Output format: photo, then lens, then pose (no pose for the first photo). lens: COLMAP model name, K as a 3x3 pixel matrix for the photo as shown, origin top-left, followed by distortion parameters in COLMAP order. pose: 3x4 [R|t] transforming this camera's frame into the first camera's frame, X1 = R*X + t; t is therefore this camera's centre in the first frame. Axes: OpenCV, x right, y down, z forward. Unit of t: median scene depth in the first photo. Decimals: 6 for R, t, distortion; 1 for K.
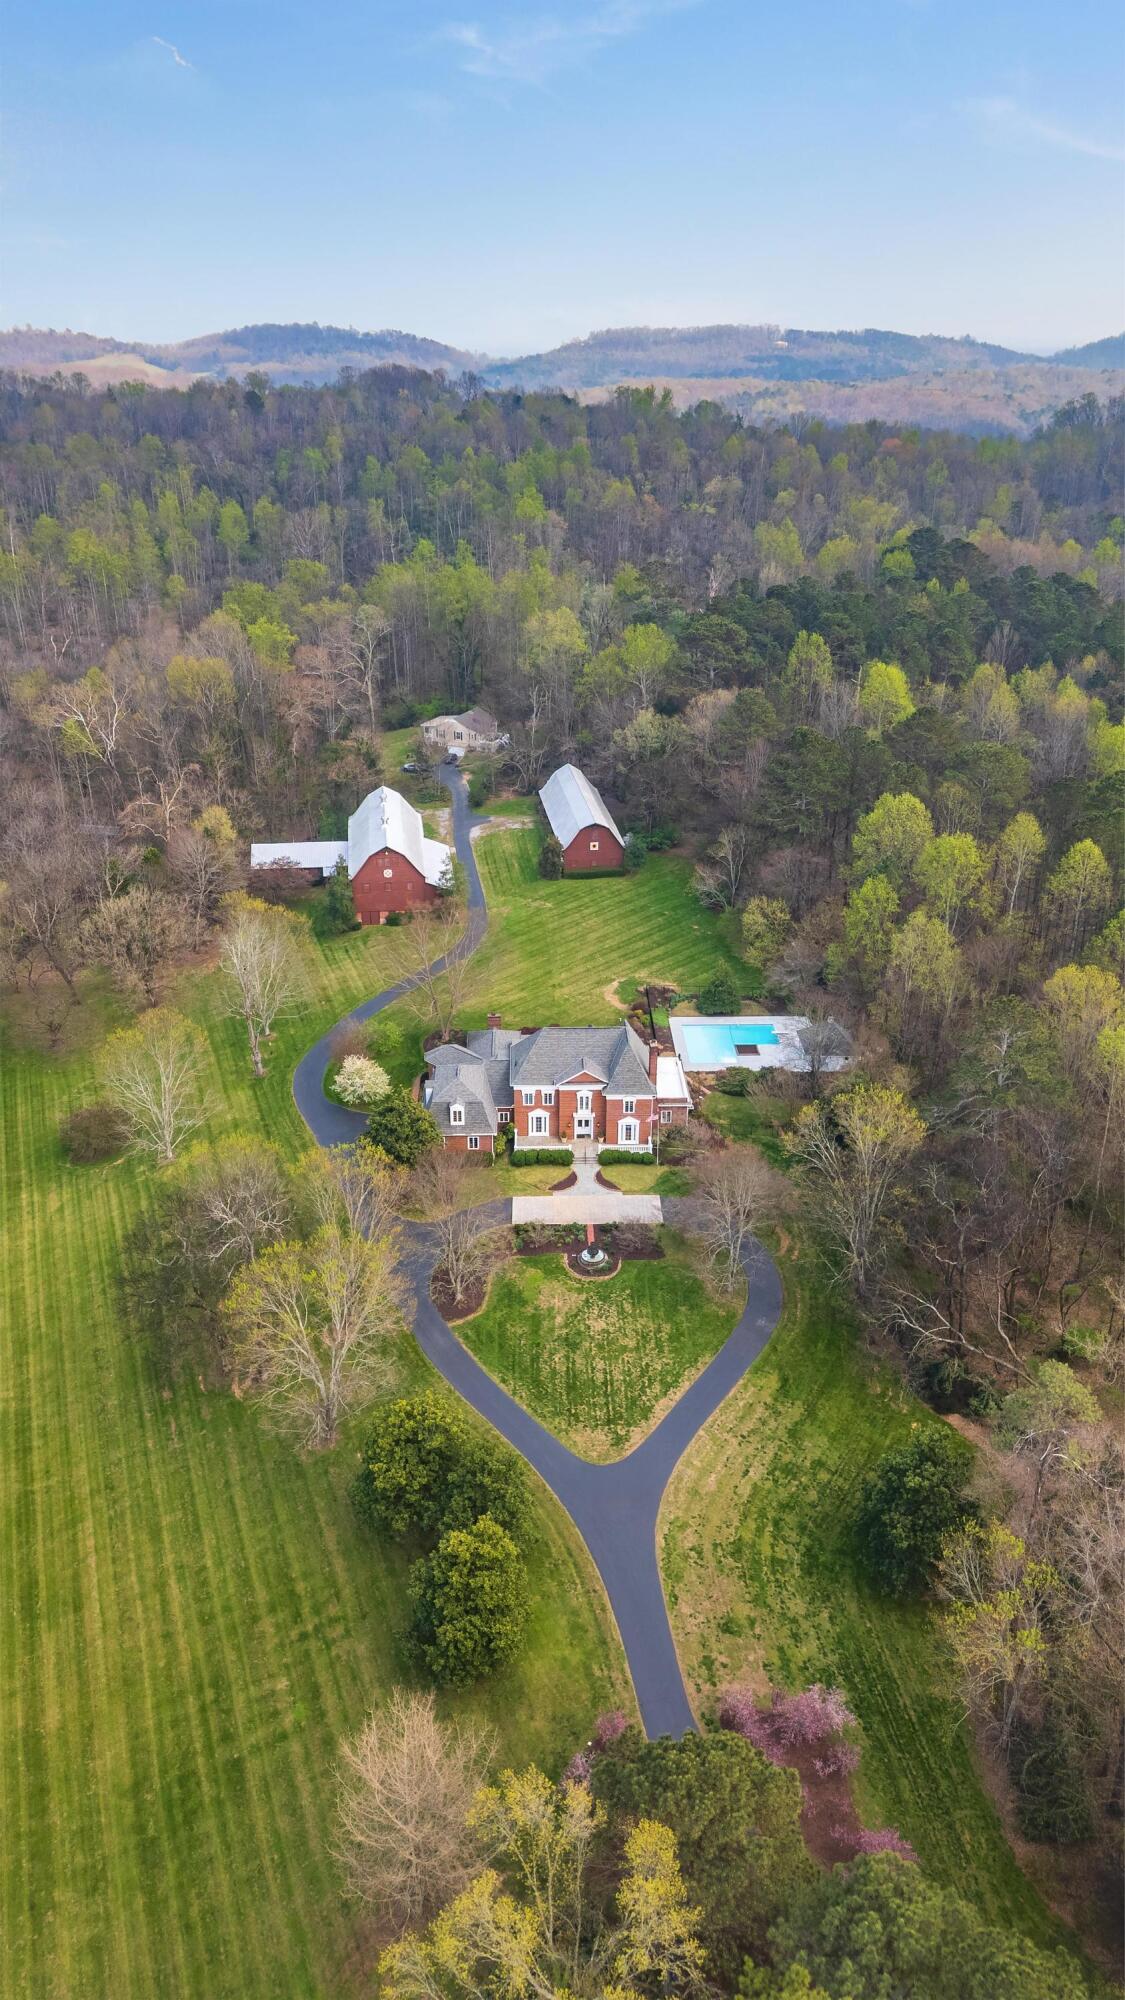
lens RADIAL K [[1372.7, 0, 551.1], [0, 1372.7, 1011.2], [0, 0, 1]] dist [0.048101, -0.024132]
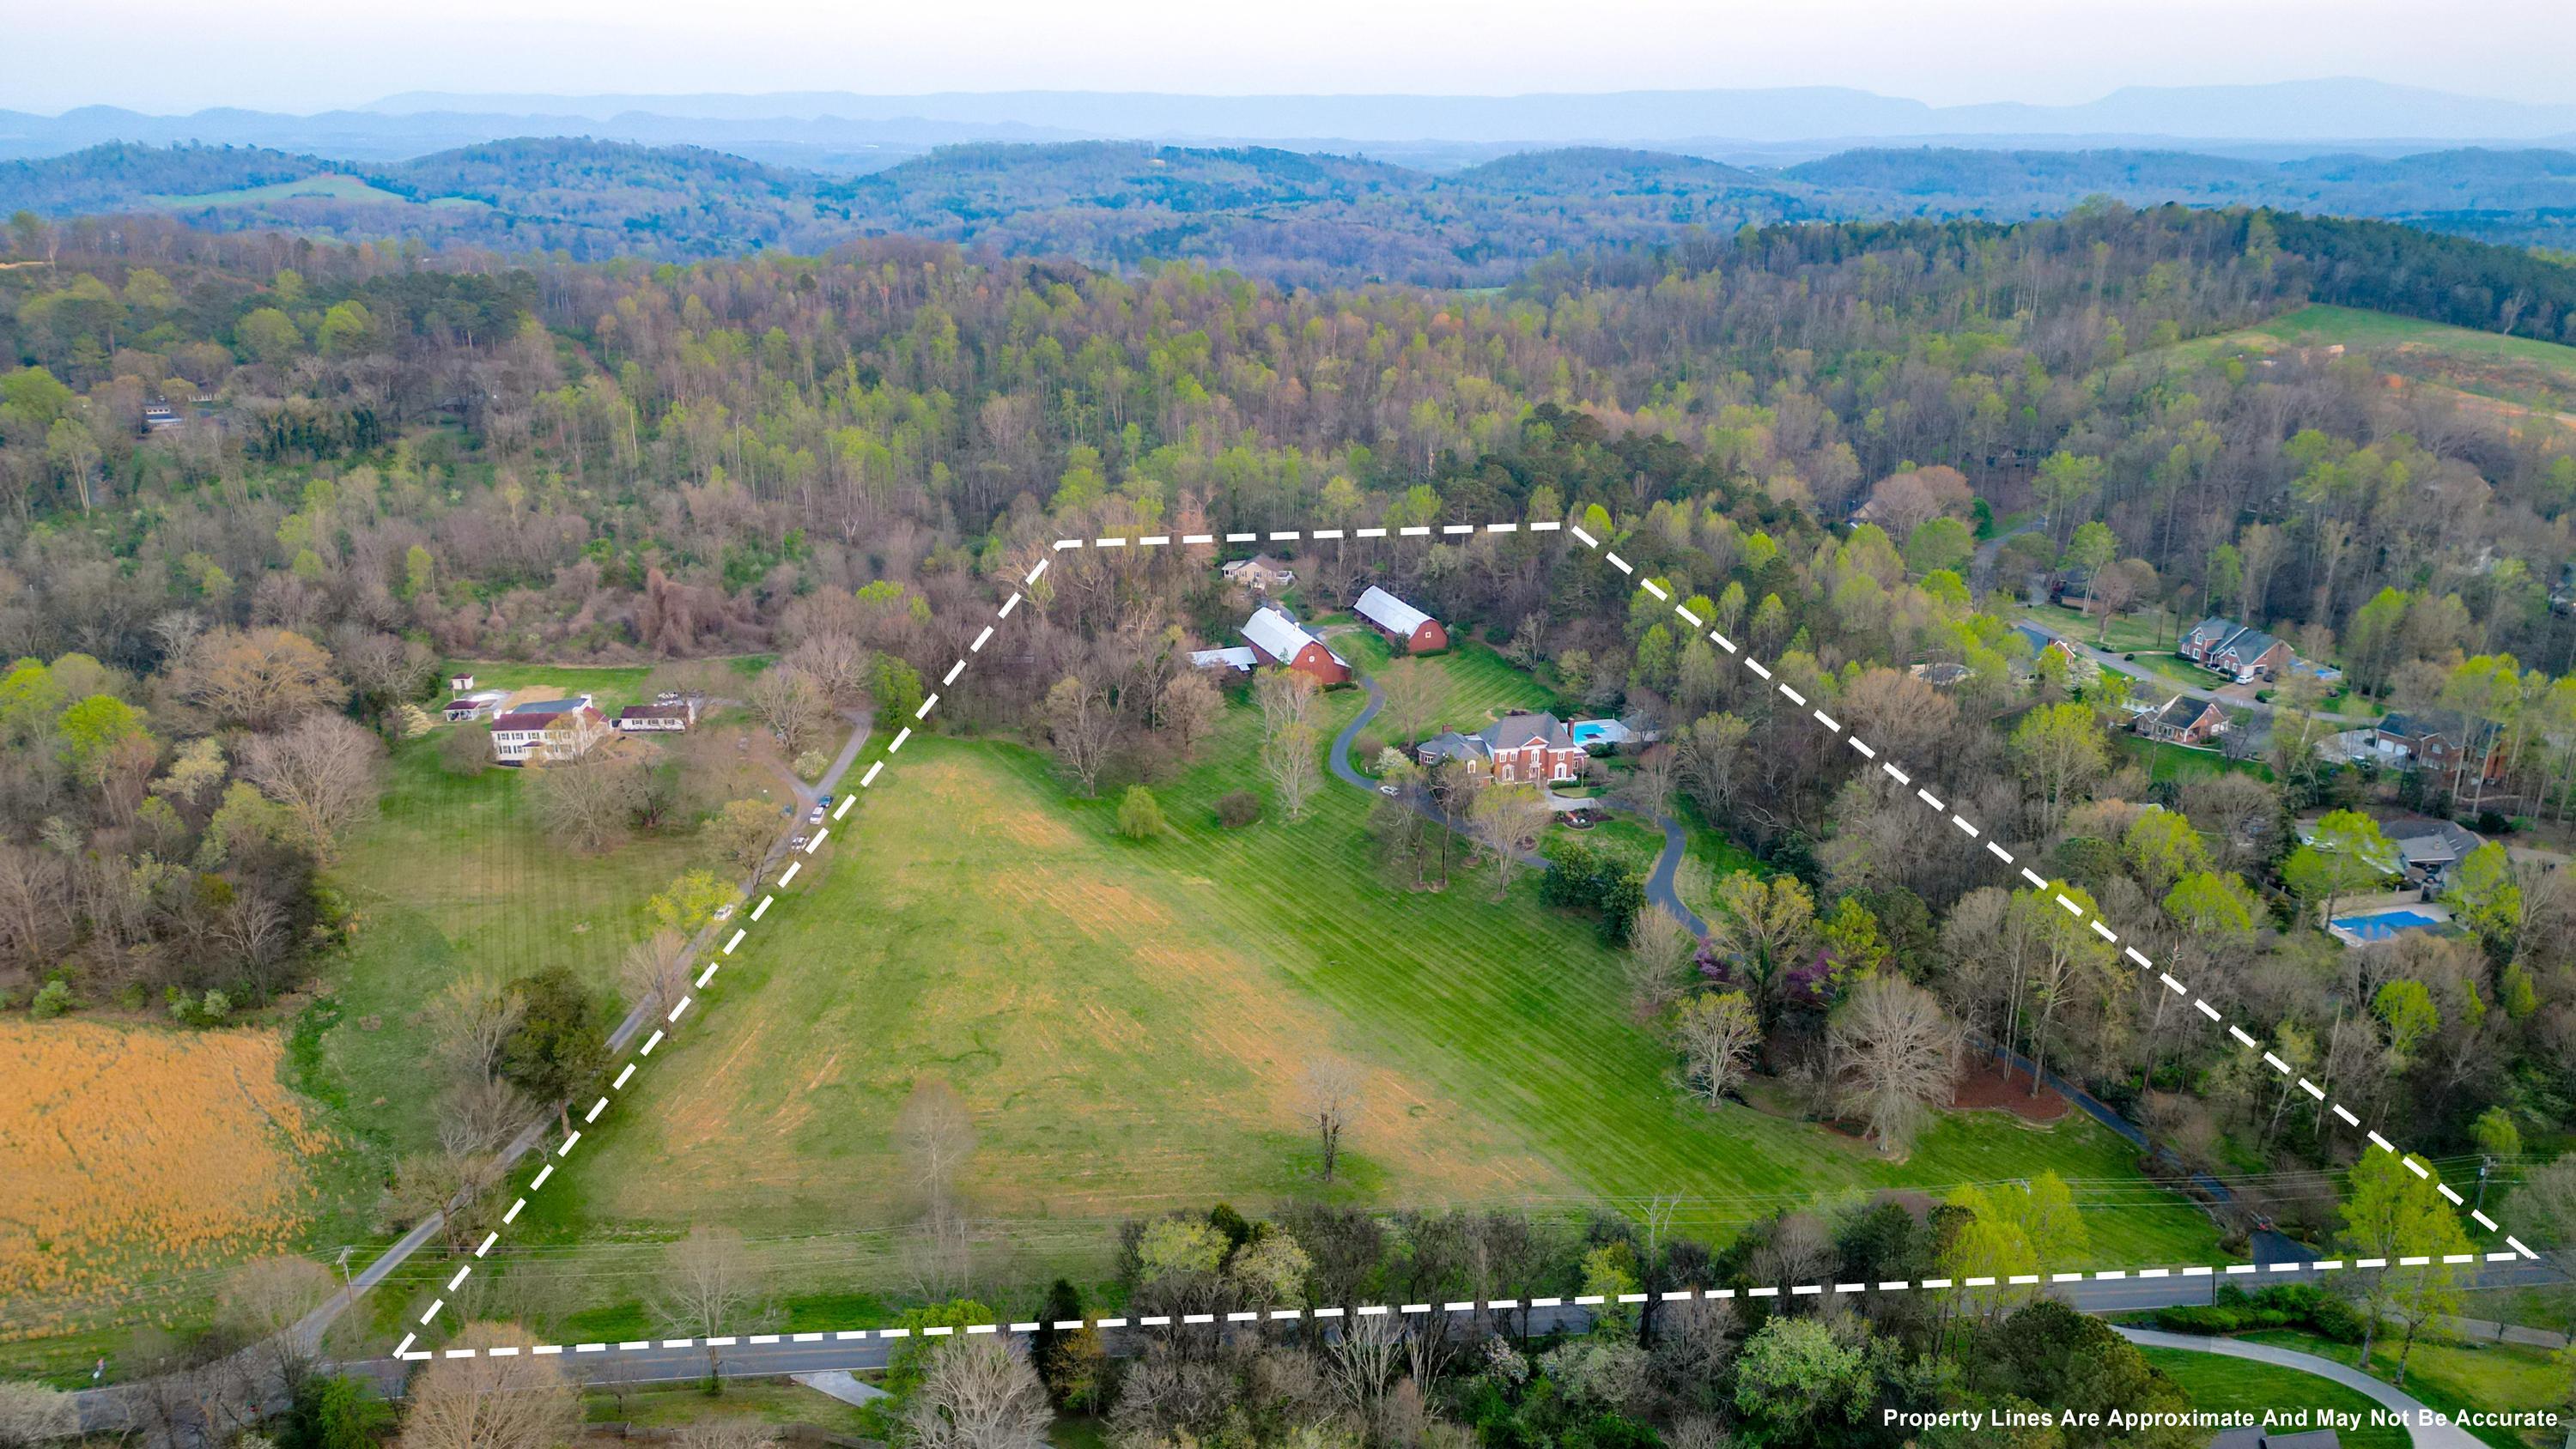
lens RADIAL K [[1767.8, 0, 1287.3], [0, 1767.8, 728.9], [0, 0, 1]] dist [0.048101, -0.024132]
pose [[0.970435, -0.077181, 0.228691, -0.553424], [0.106038, 0.987491, -0.116693, 0.182117], [-0.216824, 0.137492, 0.966480, -0.772627]]
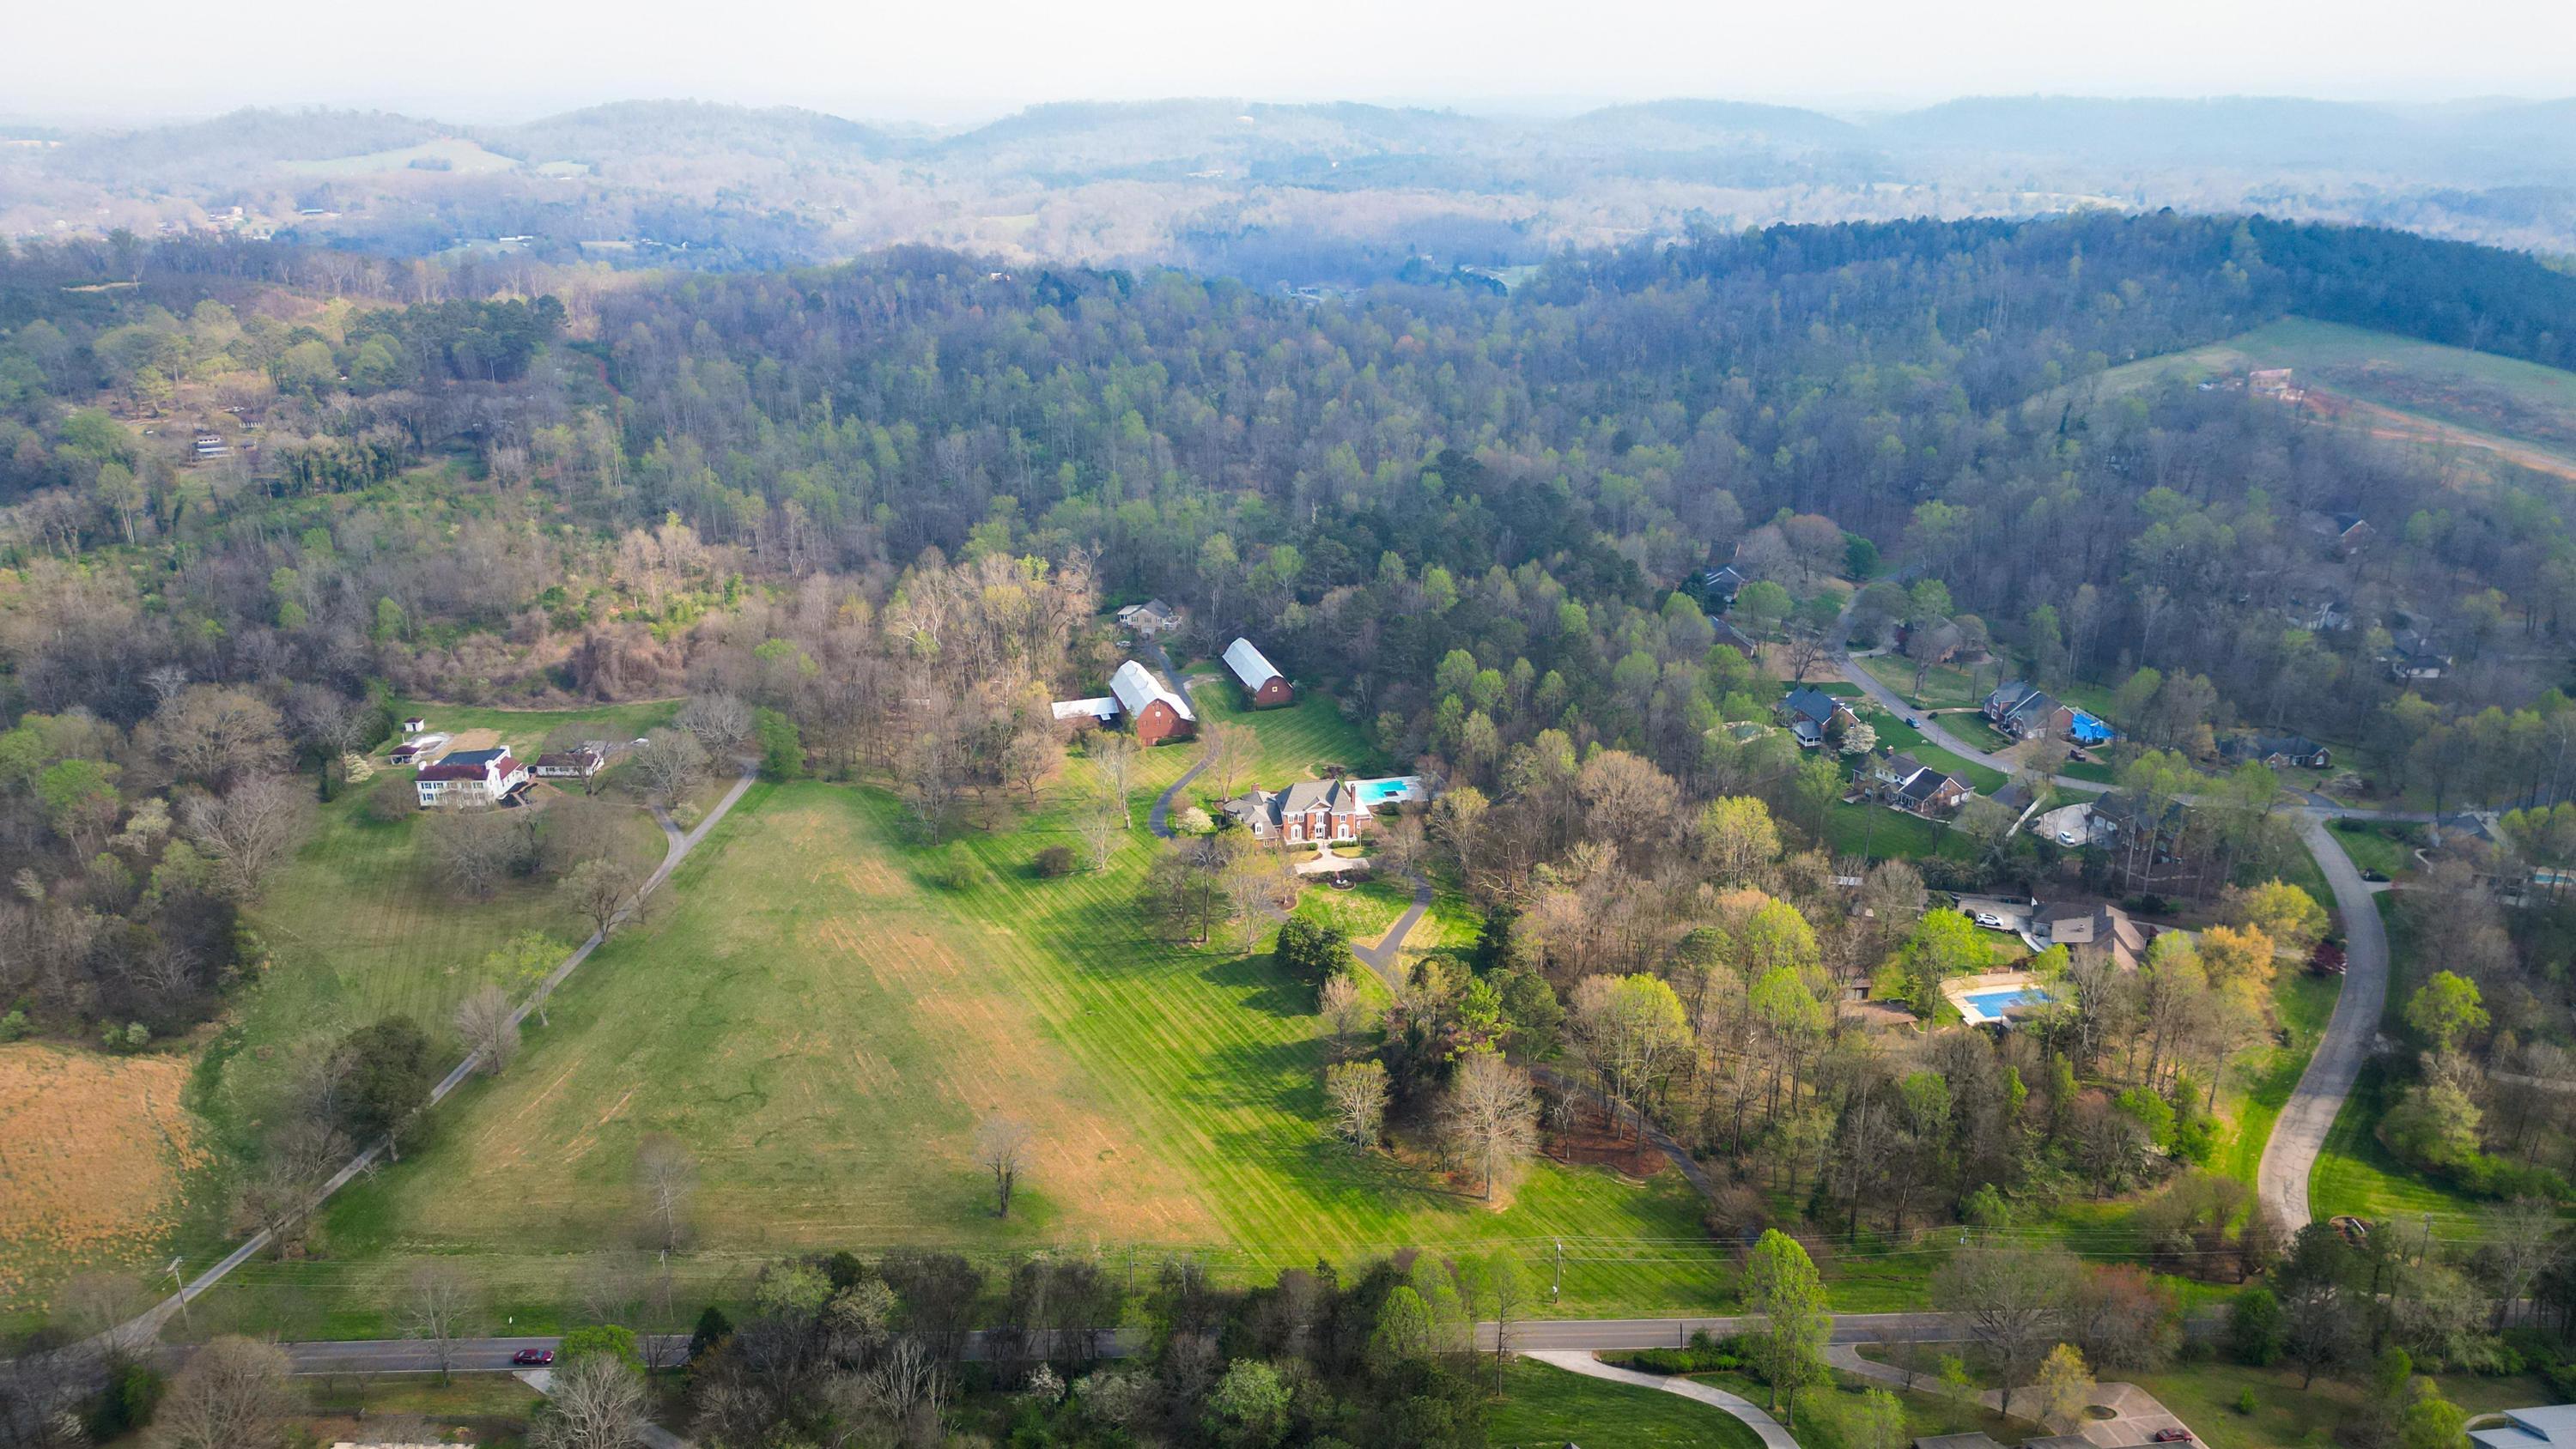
lens RADIAL K [[1767.8, 0, 1286.3], [0, 1767.8, 720.2], [0, 0, 1]] dist [0.048101, -0.024132]
pose [[0.983960, -0.068547, 0.164695, -0.298628], [0.084997, 0.991842, -0.094997, 0.113635], [-0.156839, 0.107472, 0.981759, -1.034456]]
